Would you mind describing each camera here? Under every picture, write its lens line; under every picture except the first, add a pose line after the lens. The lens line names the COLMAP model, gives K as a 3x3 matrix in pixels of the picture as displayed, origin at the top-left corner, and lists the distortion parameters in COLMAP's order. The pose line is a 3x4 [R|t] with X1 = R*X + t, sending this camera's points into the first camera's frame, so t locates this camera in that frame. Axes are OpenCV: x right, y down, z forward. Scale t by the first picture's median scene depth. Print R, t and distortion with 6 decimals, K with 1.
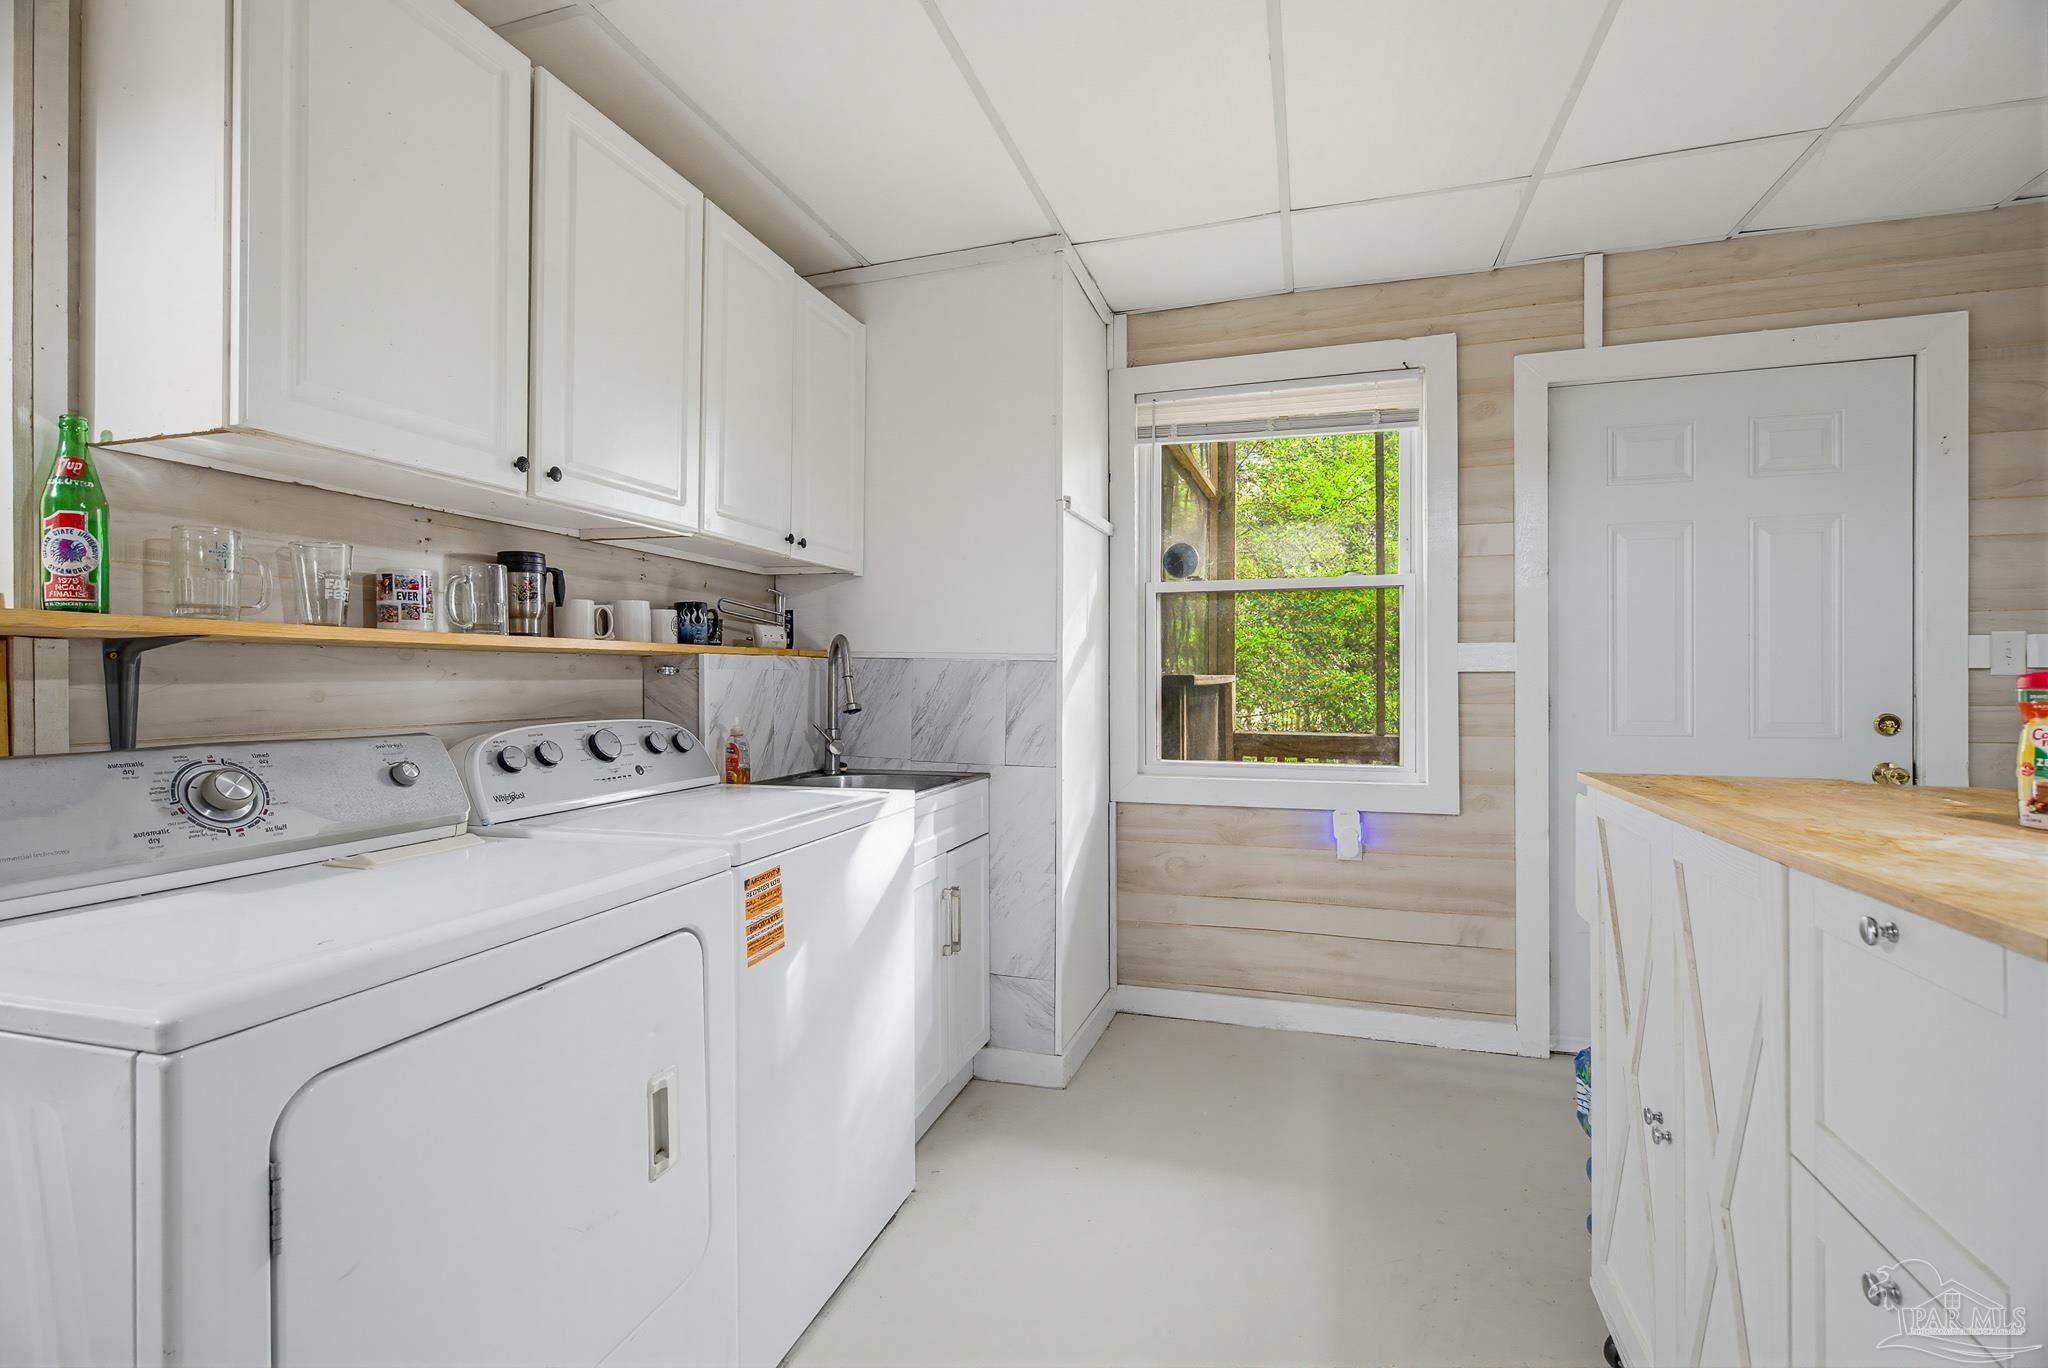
lens RADIAL K [[913.1, 0, 1024.0], [0, 913.1, 684.0], [0, 0, 1]] dist [-0.000668, 0.000205]
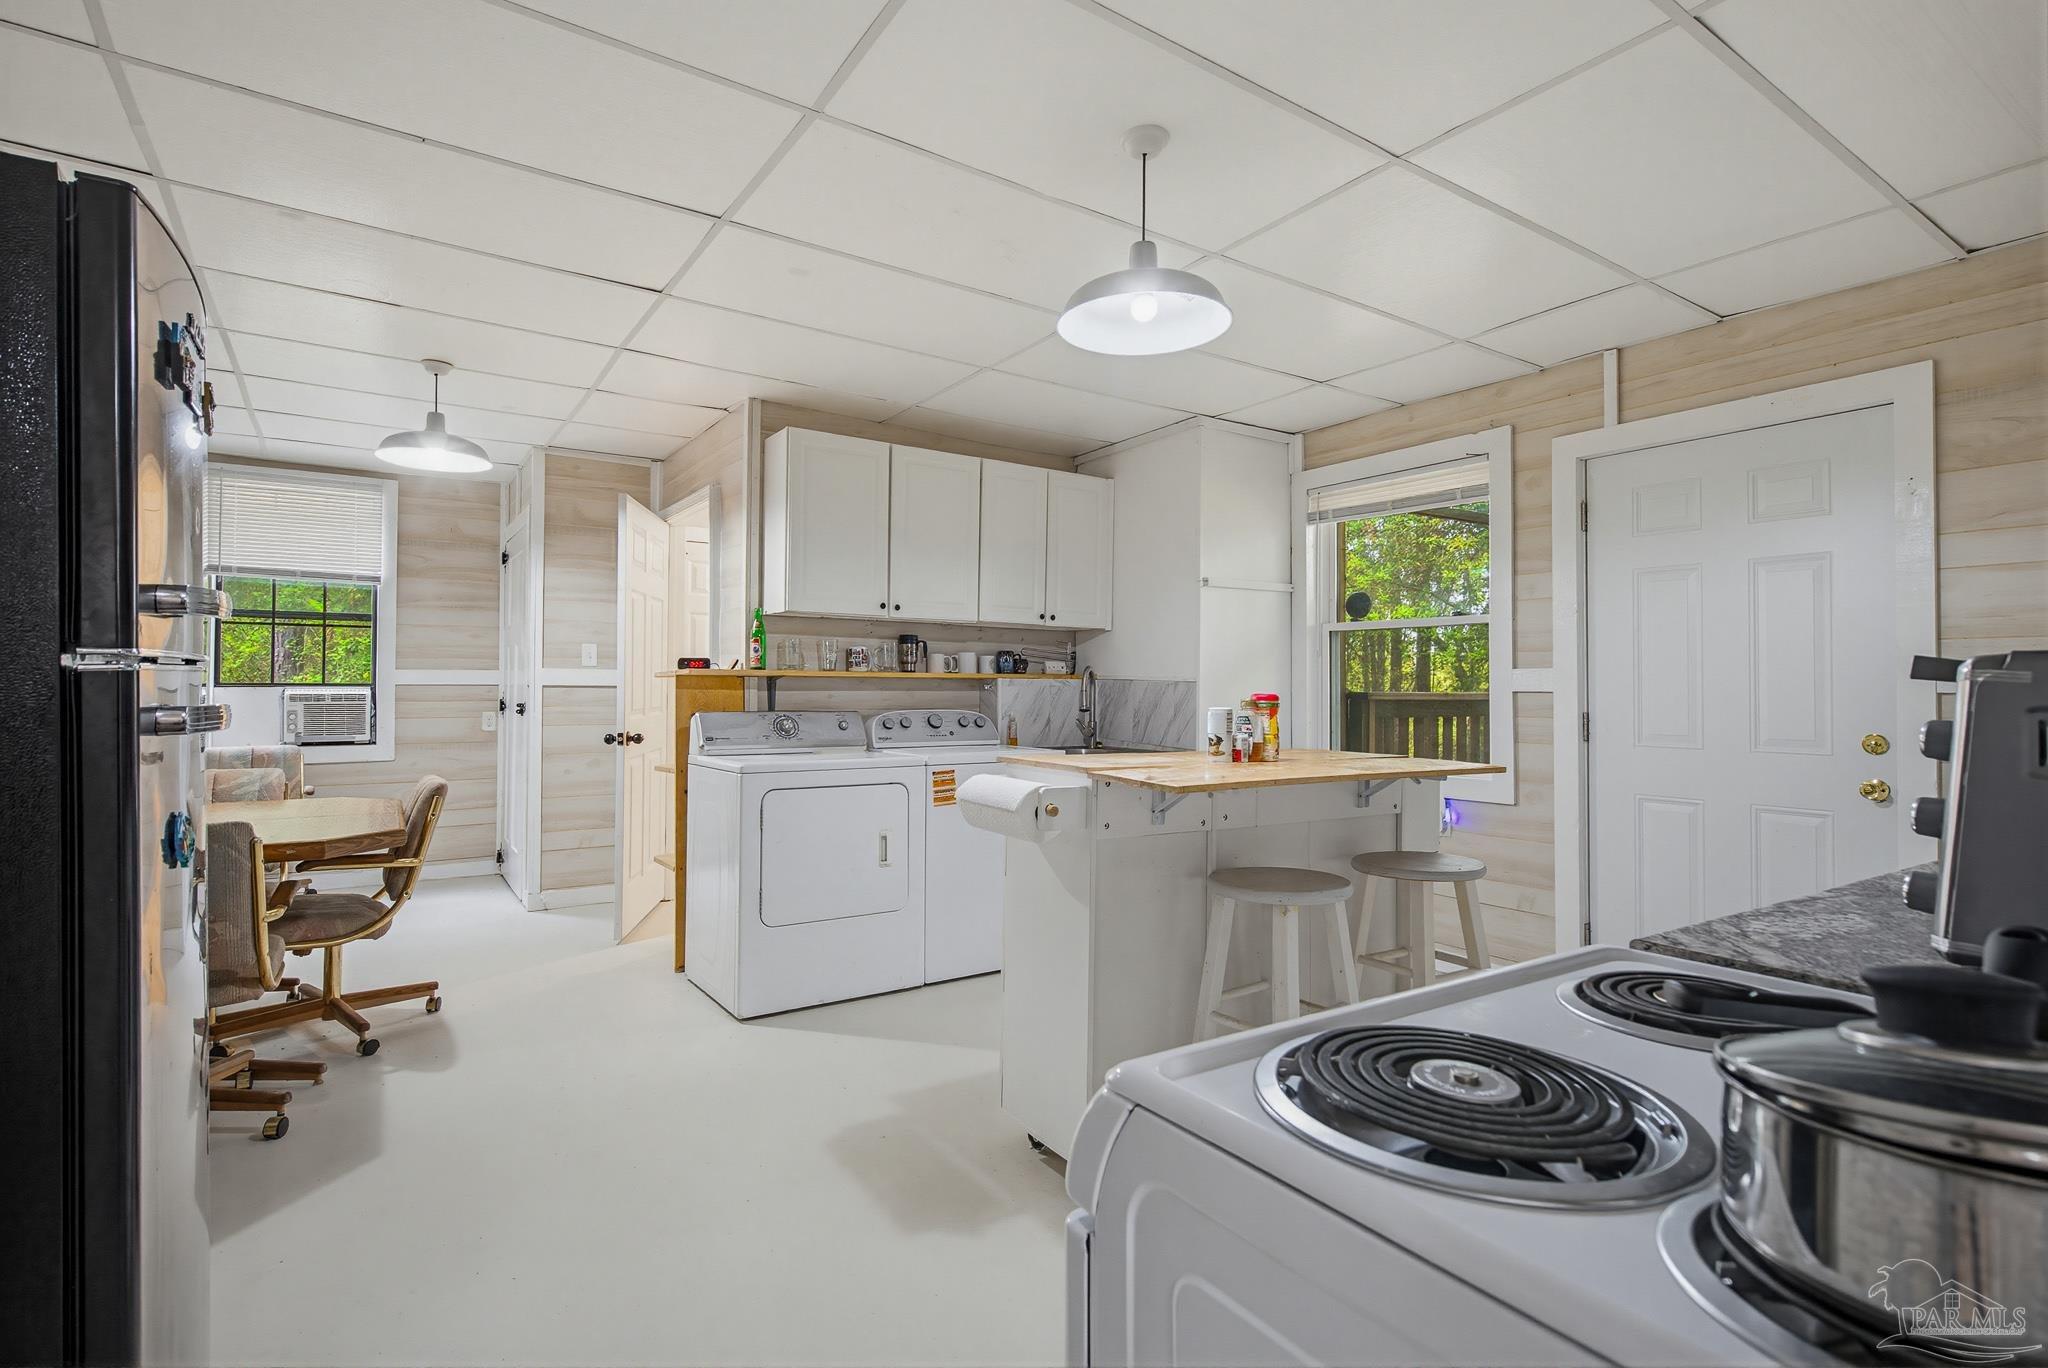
lens RADIAL K [[988.4, 0, 1024.0], [0, 988.4, 684.0], [0, 0, 1]] dist [0.019270, -0.000174]
pose [[0.784723, 0.005116, -0.619826, 0.928787], [-0.013083, 0.999880, -0.008311, -0.004274], [0.619709, 0.014631, 0.784696, -0.577963]]
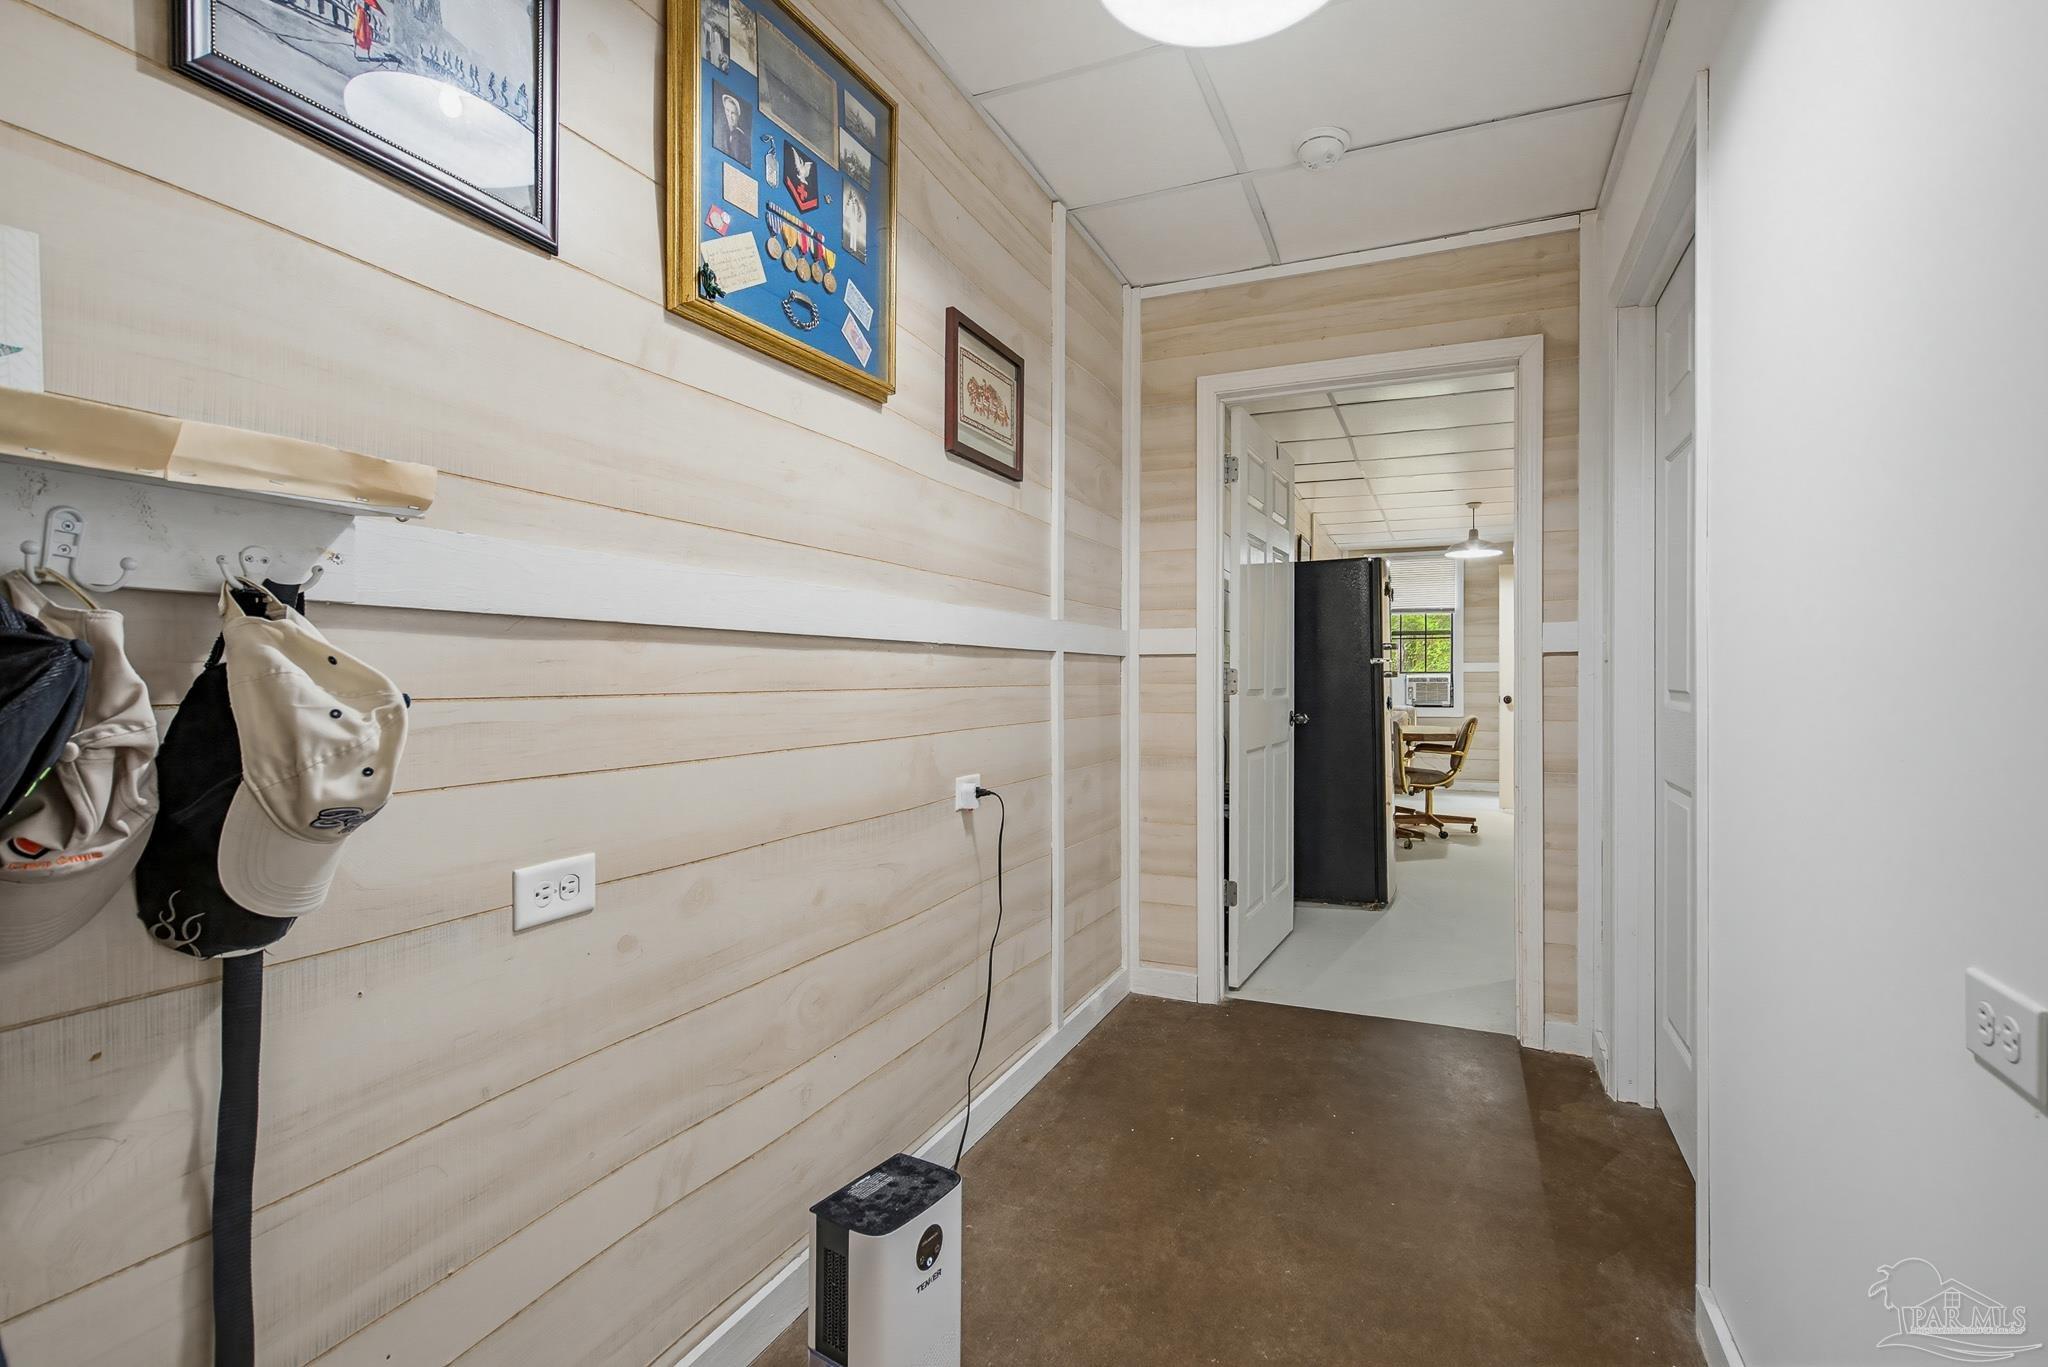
lens RADIAL K [[921.2, 0, 1024.0], [0, 921.2, 683.5], [0, 0, 1]] dist [-0.002259, -0.000031]
pose [[-0.124634, 0.009532, -0.992157, 2.281974], [-0.002682, 0.999947, 0.009943, 0.015269], [0.992199, 0.003901, -0.124602, -0.963932]]
